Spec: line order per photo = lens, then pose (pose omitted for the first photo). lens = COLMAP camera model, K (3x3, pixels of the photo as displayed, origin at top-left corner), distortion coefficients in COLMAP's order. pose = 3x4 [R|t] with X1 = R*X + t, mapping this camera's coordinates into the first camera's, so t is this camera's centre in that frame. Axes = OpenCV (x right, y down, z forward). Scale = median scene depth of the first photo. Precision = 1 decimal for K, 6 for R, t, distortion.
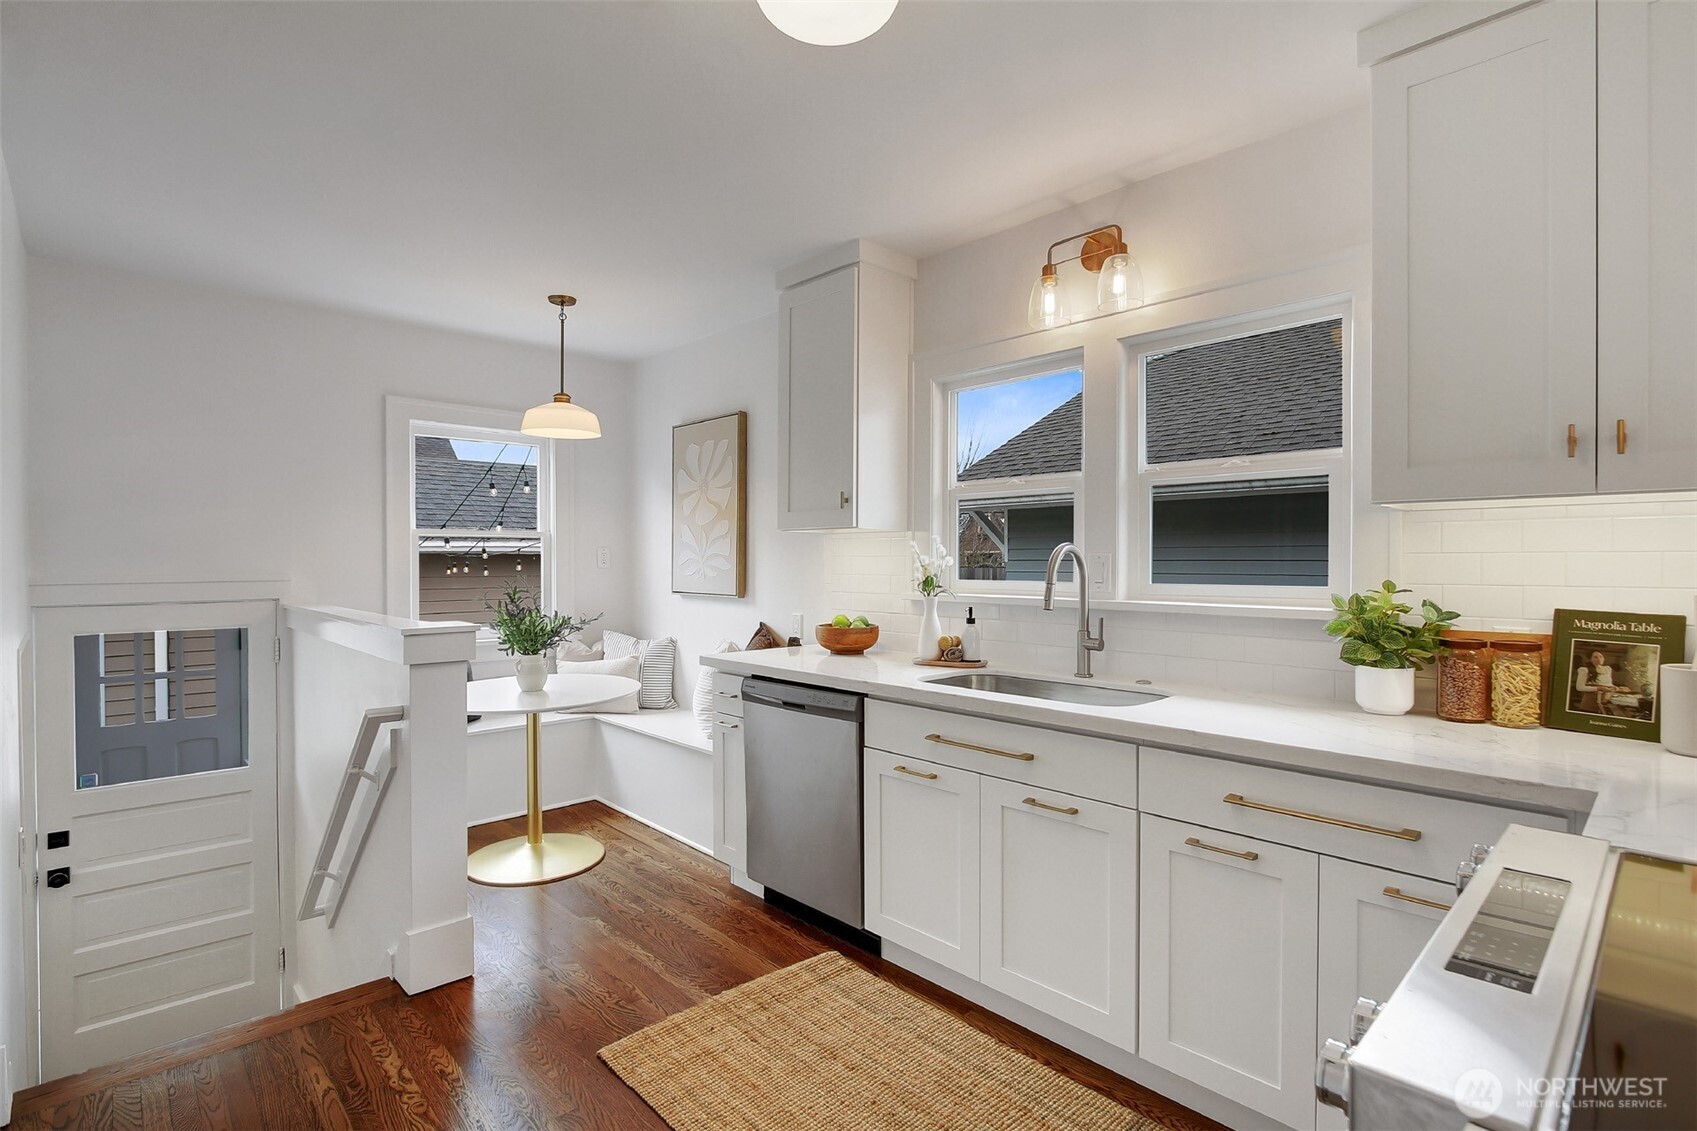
lens RADIAL K [[821.9, 0, 855.9], [0, 821.9, 567.4], [0, 0, 1]] dist [-0.018056, 0.000681]
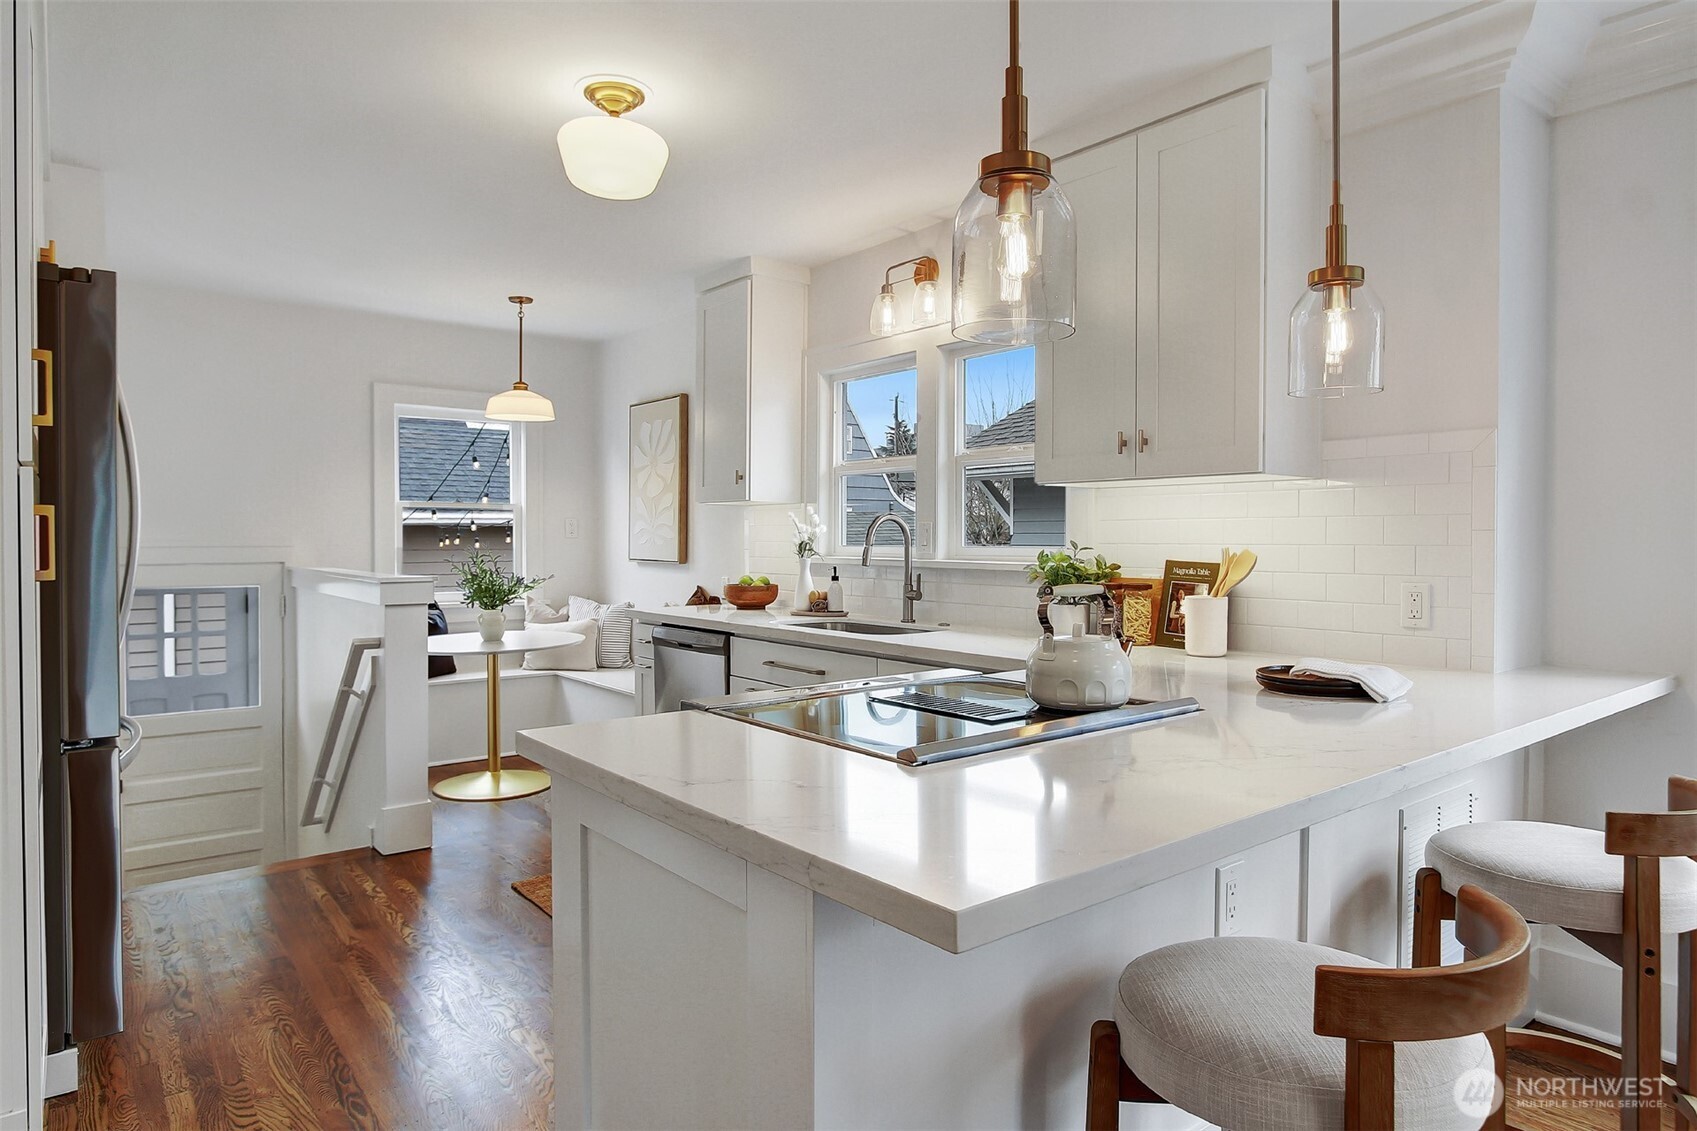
lens RADIAL K [[1019.6, 0, 845.5], [0, 1019.6, 554.5], [0, 0, 1]] dist [-0.007685, 0.003335]
pose [[0.995103, 0.003733, -0.098777, 0.276760], [-0.002894, 0.999959, 0.008631, 0.016025], [0.098805, -0.008303, 0.995072, -0.436902]]
